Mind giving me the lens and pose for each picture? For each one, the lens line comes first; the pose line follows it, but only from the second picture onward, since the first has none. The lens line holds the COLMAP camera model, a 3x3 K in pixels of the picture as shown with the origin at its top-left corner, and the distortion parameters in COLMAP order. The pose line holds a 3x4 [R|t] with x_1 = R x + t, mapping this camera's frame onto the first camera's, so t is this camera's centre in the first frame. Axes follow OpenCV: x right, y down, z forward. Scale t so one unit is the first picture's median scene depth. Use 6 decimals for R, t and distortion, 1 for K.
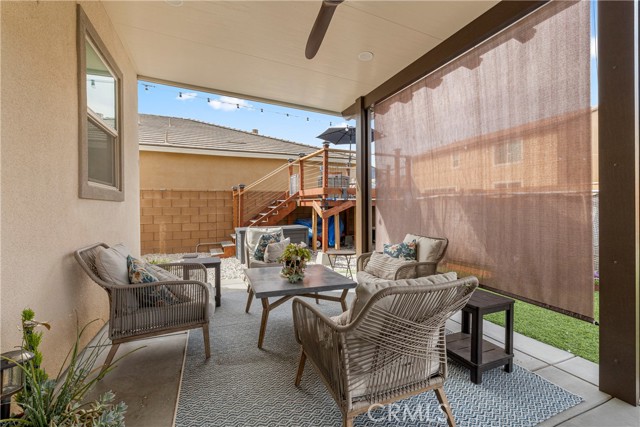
lens RADIAL K [[273.3, 0, 319.1], [0, 273.3, 208.1], [0, 0, 1]] dist [0.002395, -0.000160]
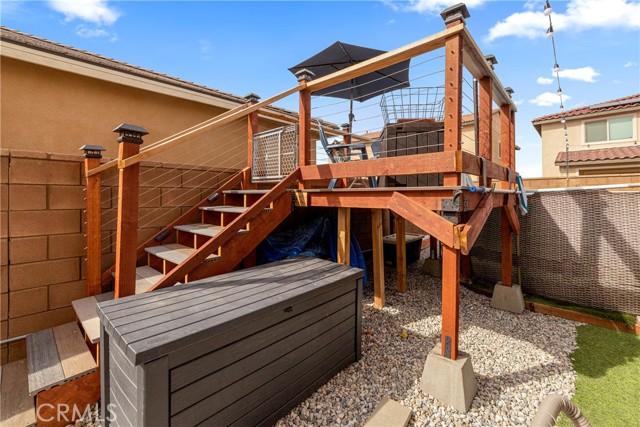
lens RADIAL K [[273.3, 0, 313.6], [0, 273.3, 198.3], [0, 0, 1]] dist [0.002395, -0.000160]
pose [[0.910067, 0.002591, 0.414453, -0.227034], [0.001224, 0.999959, -0.008938, -0.015814], [-0.414459, 0.008641, 0.910027, 0.668448]]
